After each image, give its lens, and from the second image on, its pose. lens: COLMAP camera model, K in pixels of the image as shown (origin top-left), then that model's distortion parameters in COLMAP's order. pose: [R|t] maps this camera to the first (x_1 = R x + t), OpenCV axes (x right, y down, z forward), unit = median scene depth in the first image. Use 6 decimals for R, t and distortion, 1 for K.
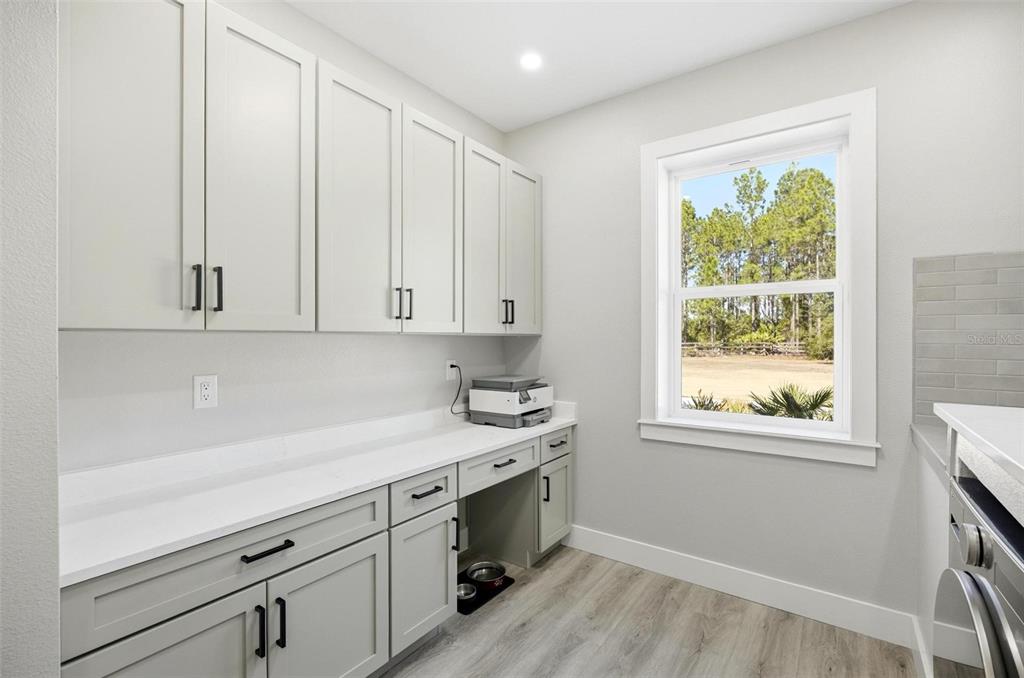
lens RADIAL K [[460.5, 0, 512.0], [0, 460.5, 339.0], [0, 0, 1]] dist [-0.001095, -0.000092]
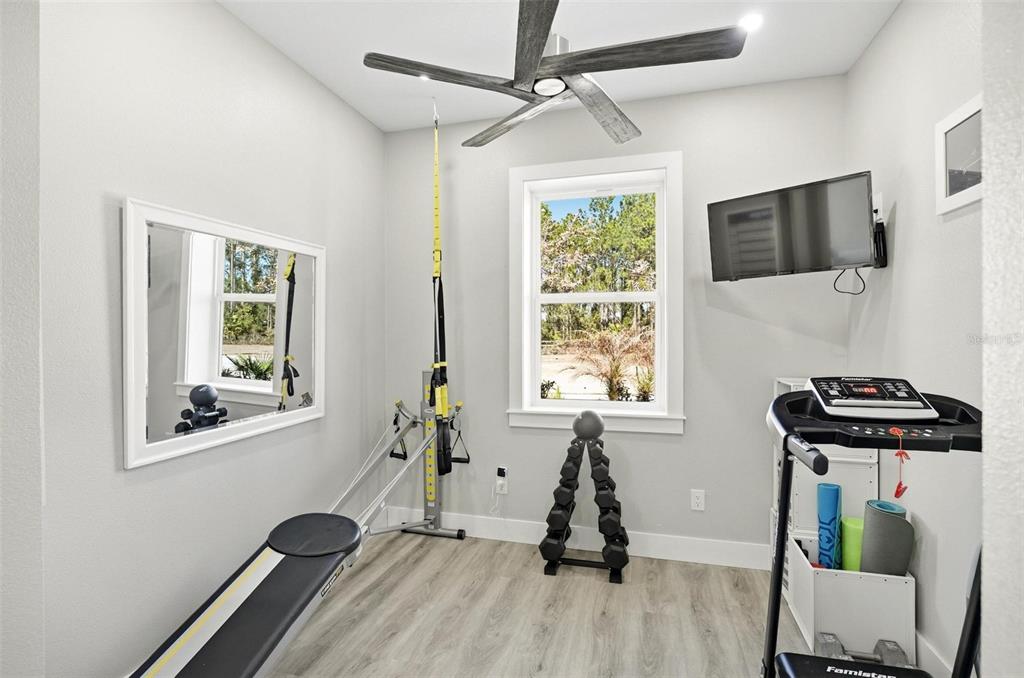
lens RADIAL K [[484.4, 0, 512.0], [0, 484.4, 339.0], [0, 0, 1]] dist [0.000185, 0.000000]
pose [[0.958175, -0.014461, 0.285818, -0.051350], [0.014690, 0.999891, 0.001345, -0.001102], [-0.285806, 0.002910, 0.958283, -0.143711]]
